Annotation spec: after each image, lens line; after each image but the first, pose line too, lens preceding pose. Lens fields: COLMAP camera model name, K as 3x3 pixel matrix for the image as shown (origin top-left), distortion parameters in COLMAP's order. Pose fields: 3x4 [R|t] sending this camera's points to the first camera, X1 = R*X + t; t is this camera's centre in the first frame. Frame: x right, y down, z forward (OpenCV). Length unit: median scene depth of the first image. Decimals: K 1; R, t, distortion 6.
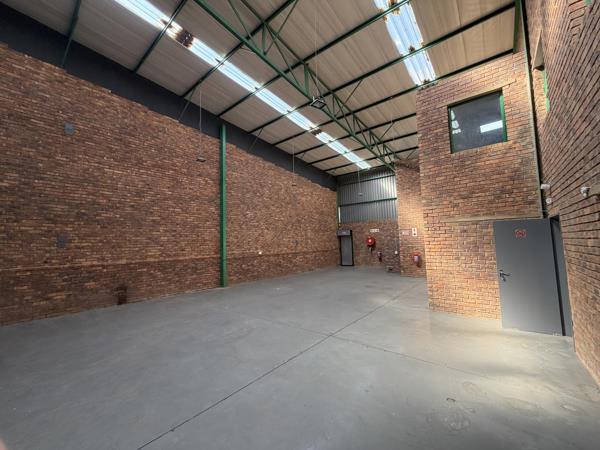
lens RADIAL K [[238.1, 0, 298.4], [0, 238.1, 224.8], [0, 0, 1]] dist [0.000440, 0.000151]
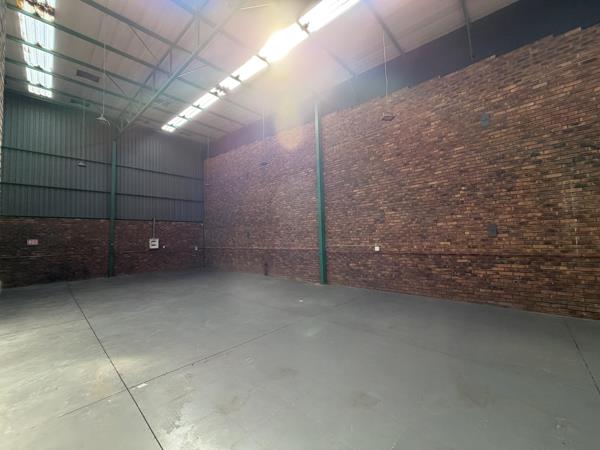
lens RADIAL K [[238.1, 0, 298.4], [0, 238.1, 224.8], [0, 0, 1]] dist [0.000440, 0.000151]
pose [[-0.057541, -0.029935, -0.997894, 0.543246], [0.107910, 0.993508, -0.036026, 0.059792], [0.992494, -0.109755, -0.053937, 0.912320]]
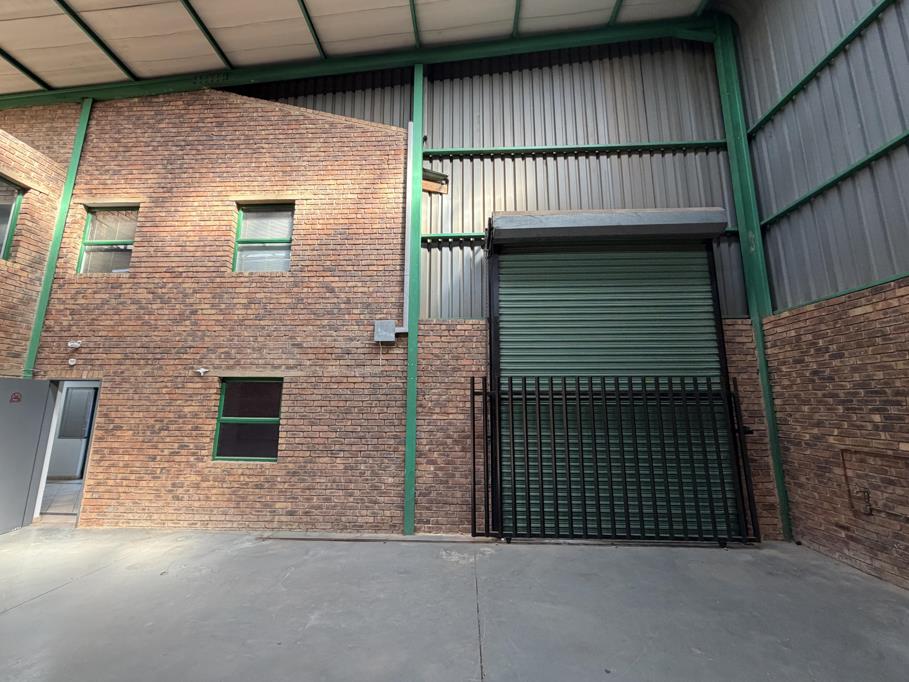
lens RADIAL K [[360.7, 0, 452.0], [0, 360.7, 340.7], [0, 0, 1]] dist [0.000440, 0.000151]
pose [[-0.603333, 0.159908, 0.781293, -0.323015], [-0.051361, 0.969865, -0.238166, 0.026754], [-0.795833, -0.183822, -0.576939, 0.259961]]
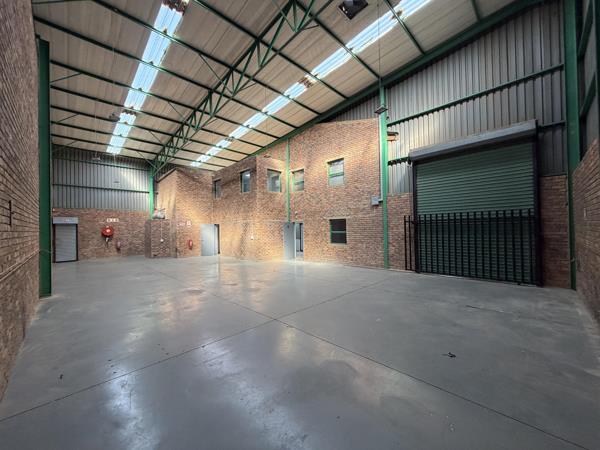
lens RADIAL K [[238.1, 0, 298.4], [0, 238.1, 224.8], [0, 0, 1]] dist [0.000440, 0.000151]
pose [[0.105752, 0.040014, 0.993587, -0.830037], [-0.062375, 0.997489, -0.033532, 0.042929], [-0.992434, -0.058429, 0.107983, 0.239967]]
